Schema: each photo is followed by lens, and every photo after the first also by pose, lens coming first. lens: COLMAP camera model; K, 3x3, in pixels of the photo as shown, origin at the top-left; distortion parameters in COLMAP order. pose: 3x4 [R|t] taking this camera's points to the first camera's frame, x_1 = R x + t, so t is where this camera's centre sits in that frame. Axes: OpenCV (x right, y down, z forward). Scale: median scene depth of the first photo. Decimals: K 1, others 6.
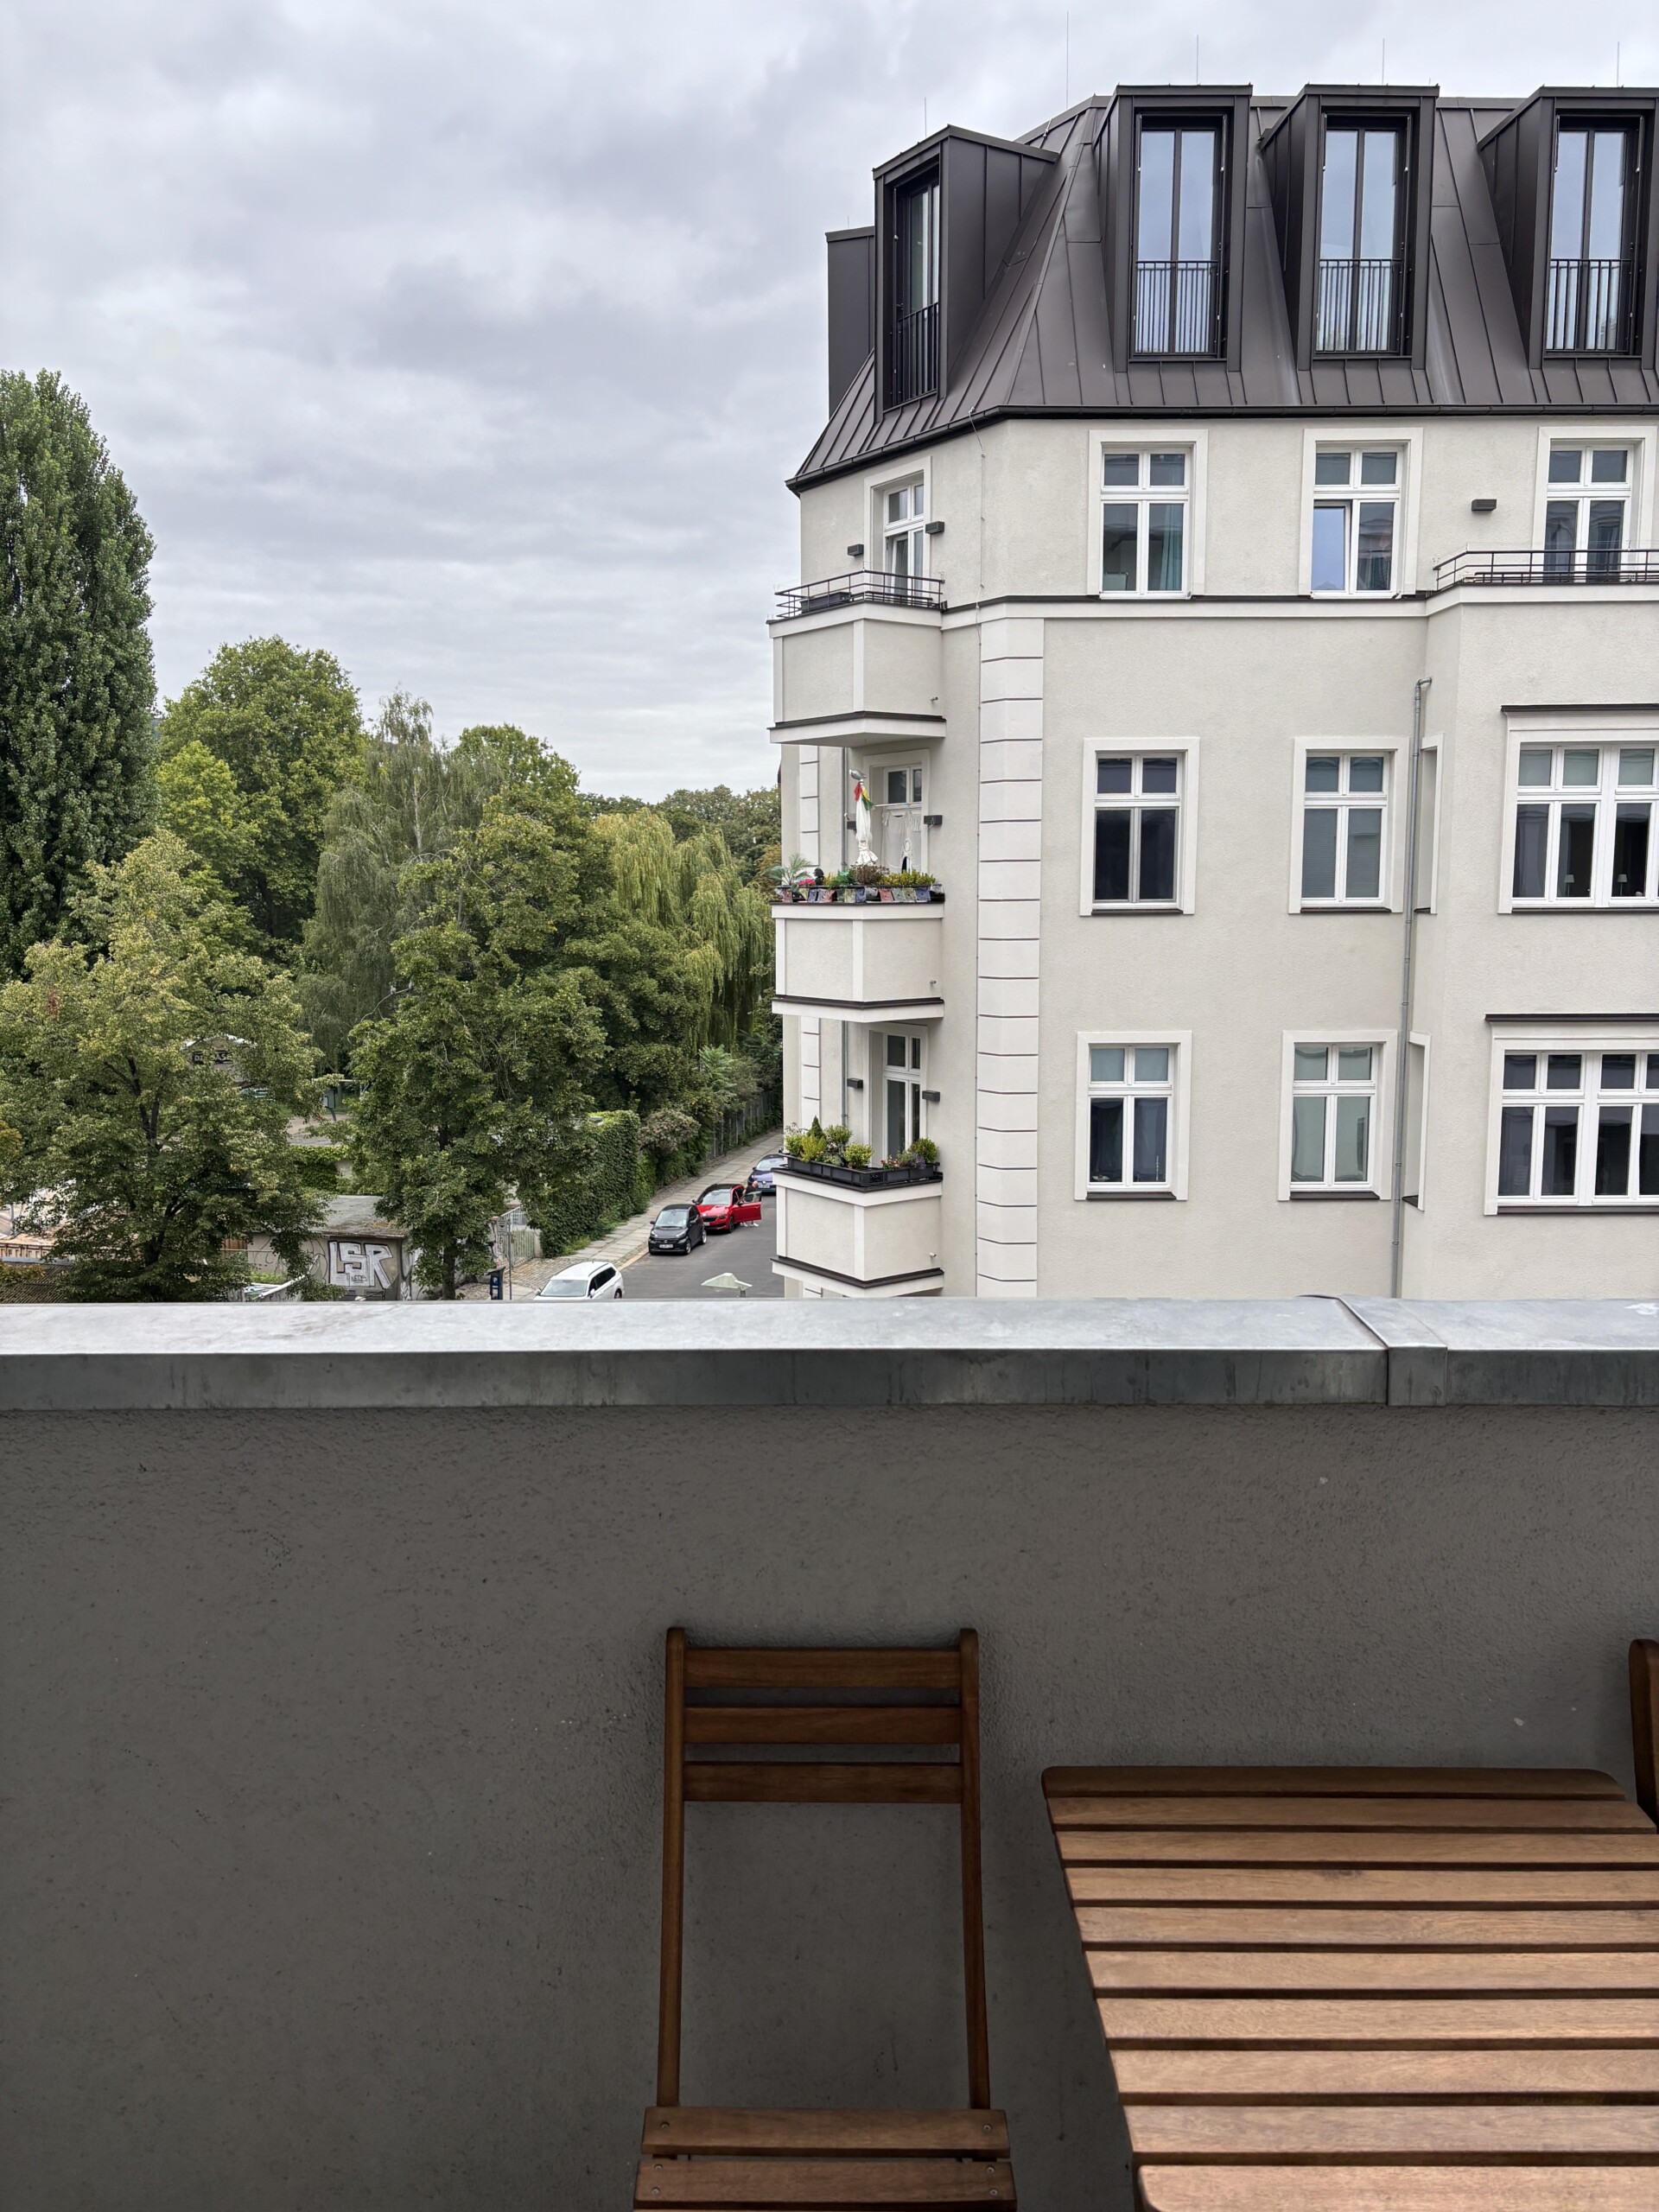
lens RADIAL K [[1668.1, 0, 806.8], [0, 1668.1, 1105.6], [0, 0, 1]] dist [0.039083, -0.001790]
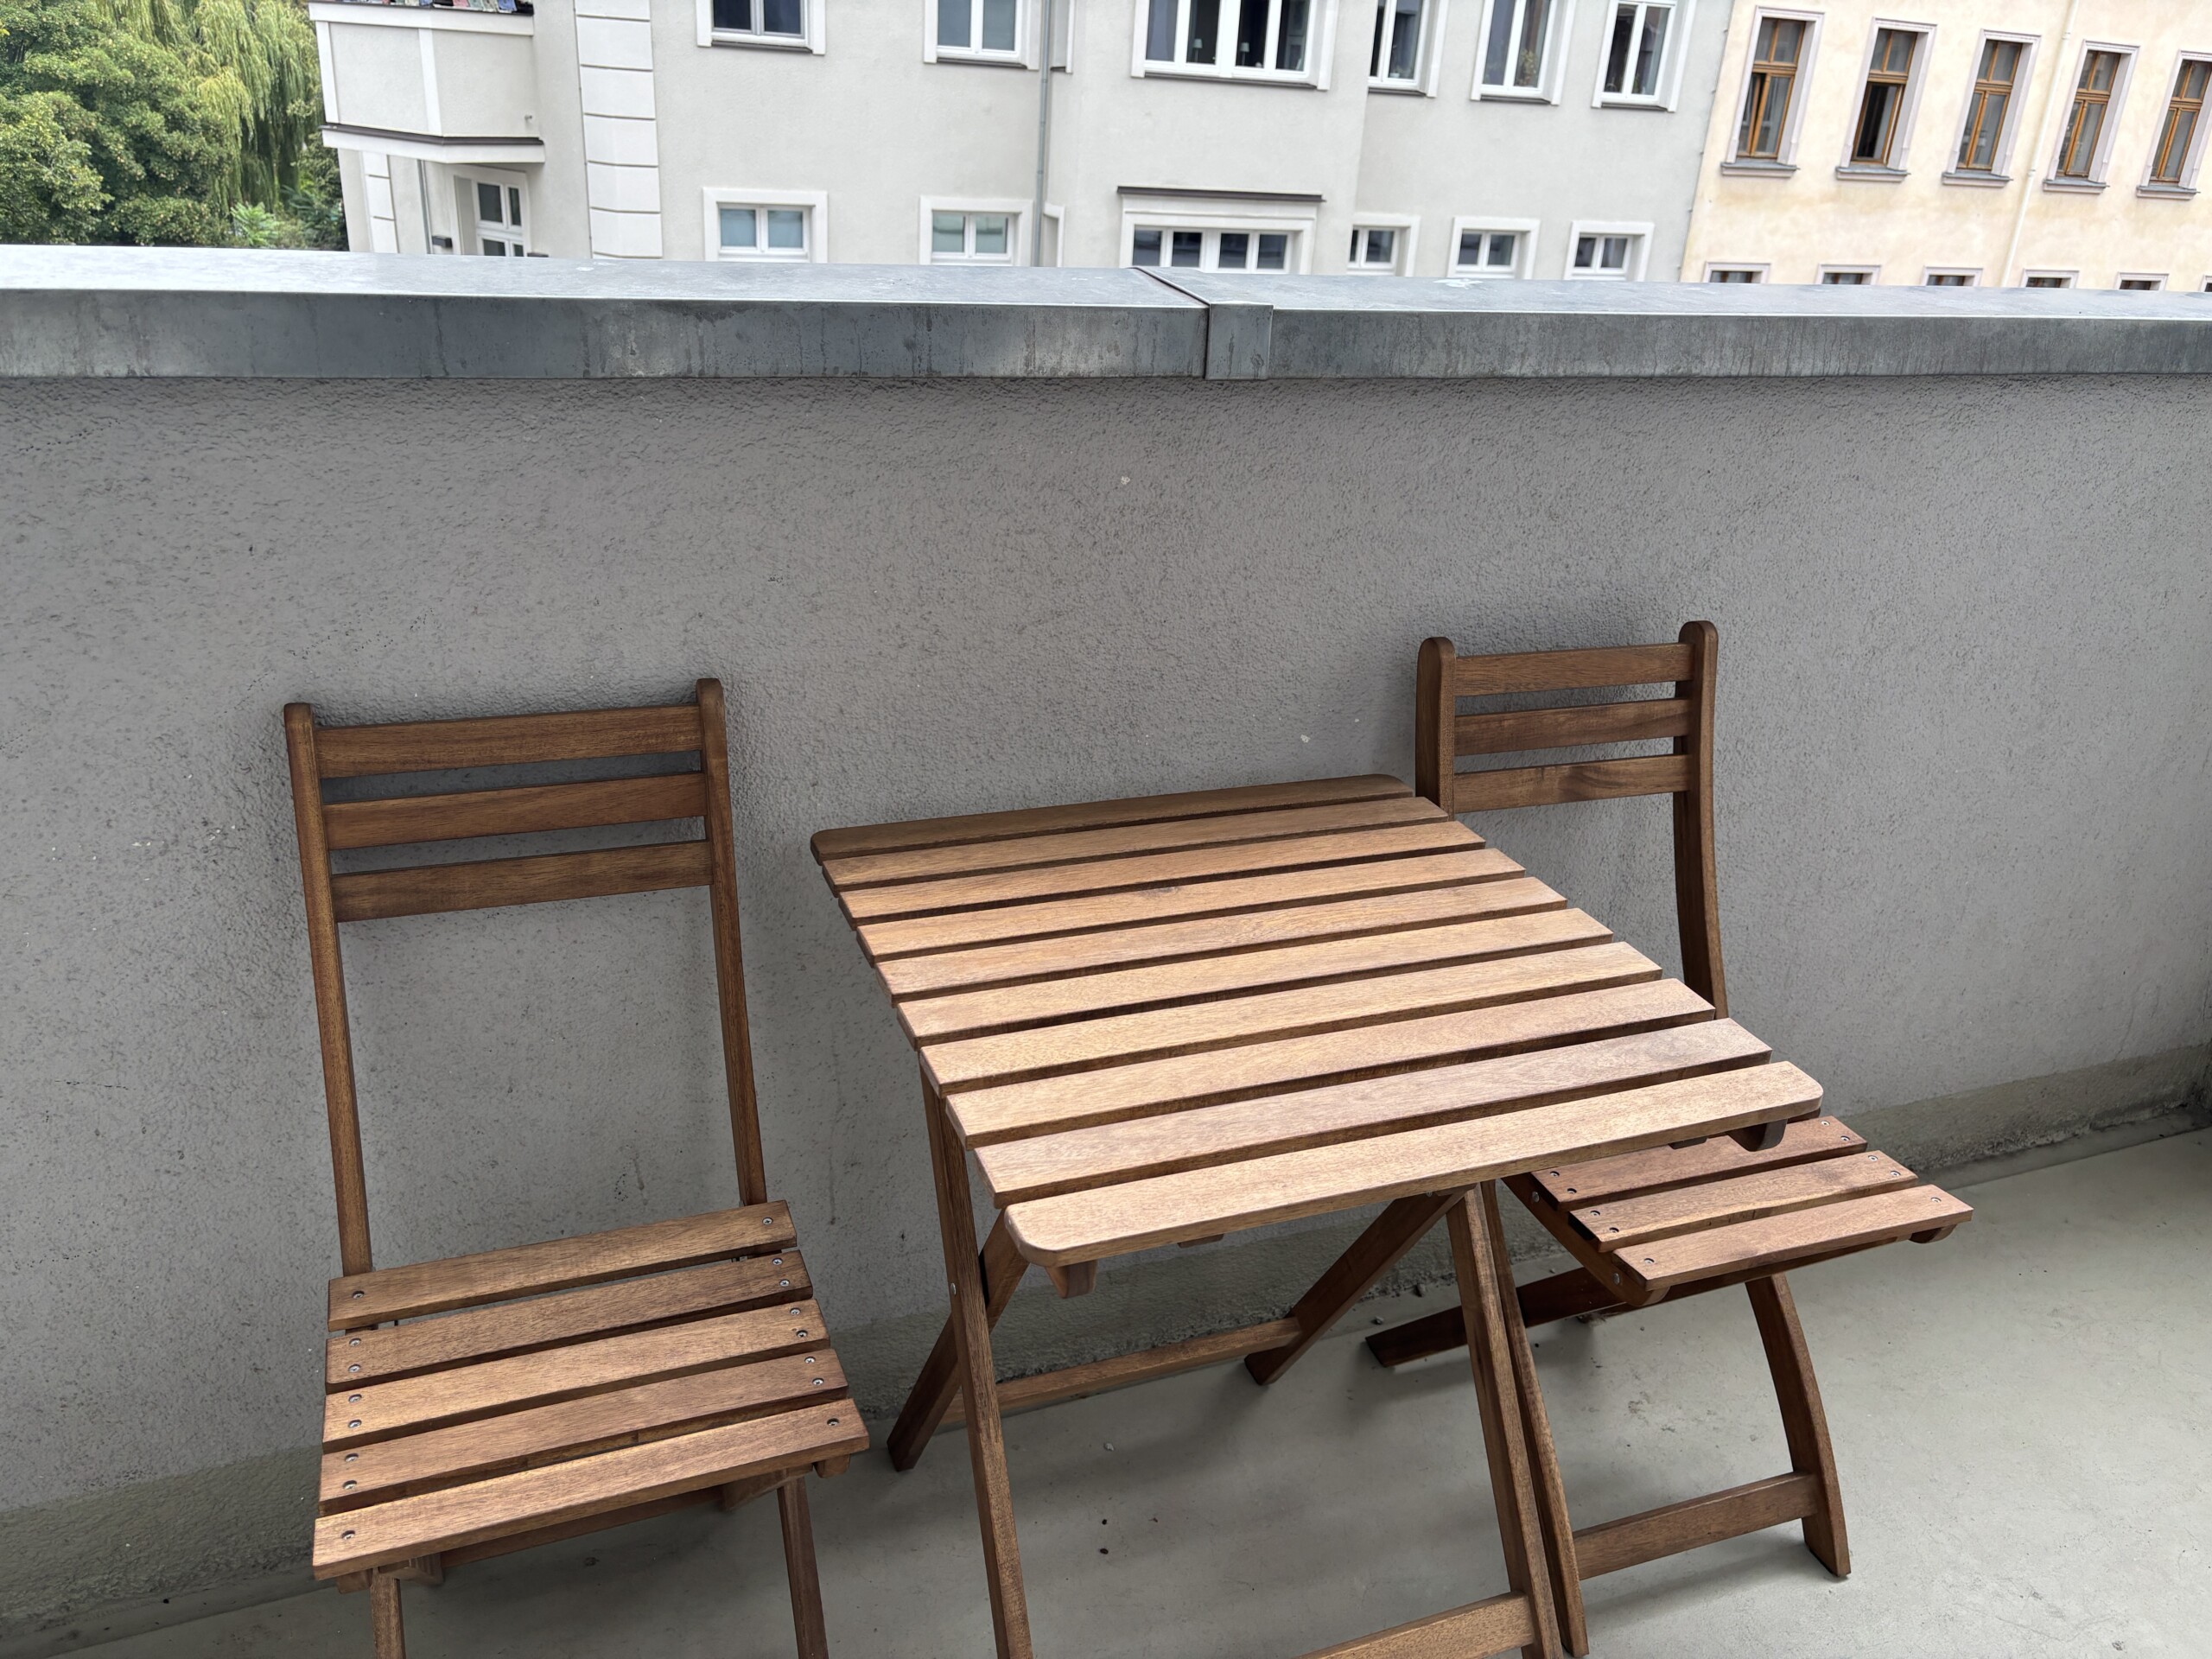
lens RADIAL K [[1679.6, 0, 1104.1], [0, 1679.6, 813.9], [0, 0, 1]] dist [0.021857, -0.005354]
pose [[0.925294, -0.092873, 0.367704, -0.027767], [-0.018005, 0.957702, 0.287199, 0.141049], [-0.378823, -0.272364, 0.884483, 0.210592]]
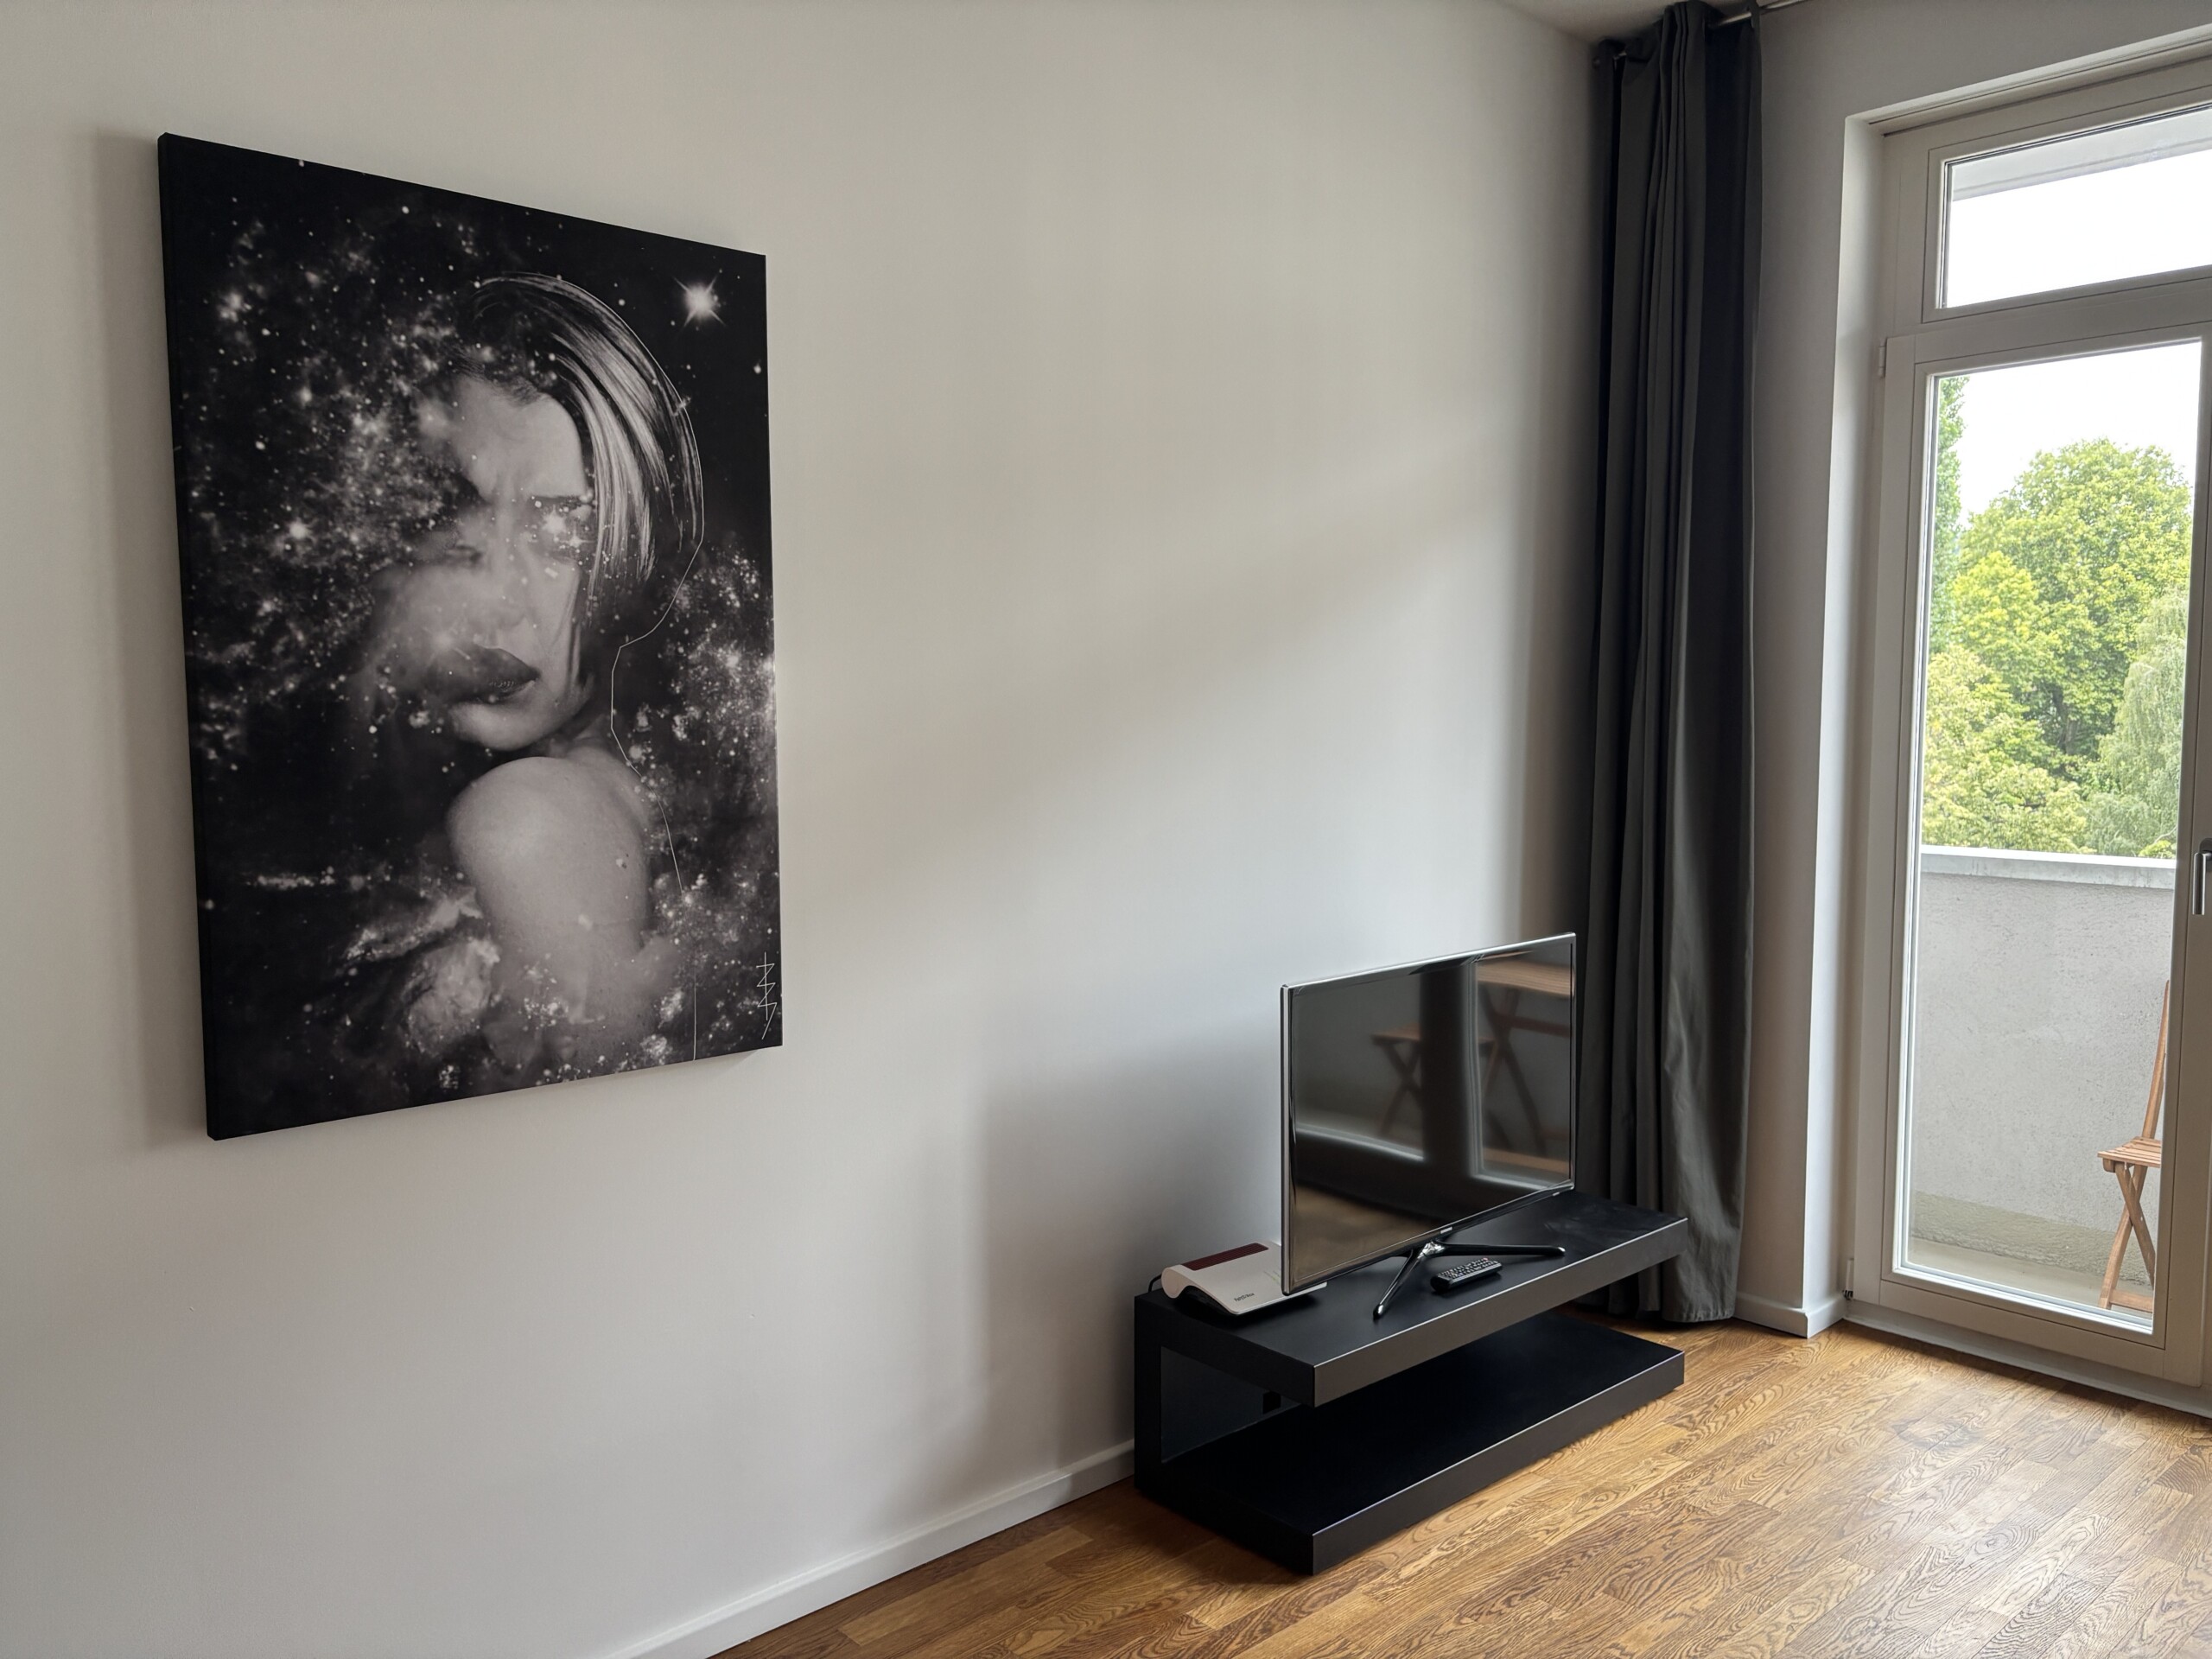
lens RADIAL K [[1679.6, 0, 1104.1], [0, 1679.6, 813.9], [0, 0, 1]] dist [0.021857, -0.005354]
pose [[0.678653, 0.053116, -0.732536, 0.687702], [-0.098930, 0.994903, -0.019513, 0.268805], [0.727766, 0.085712, 0.680449, -1.950936]]
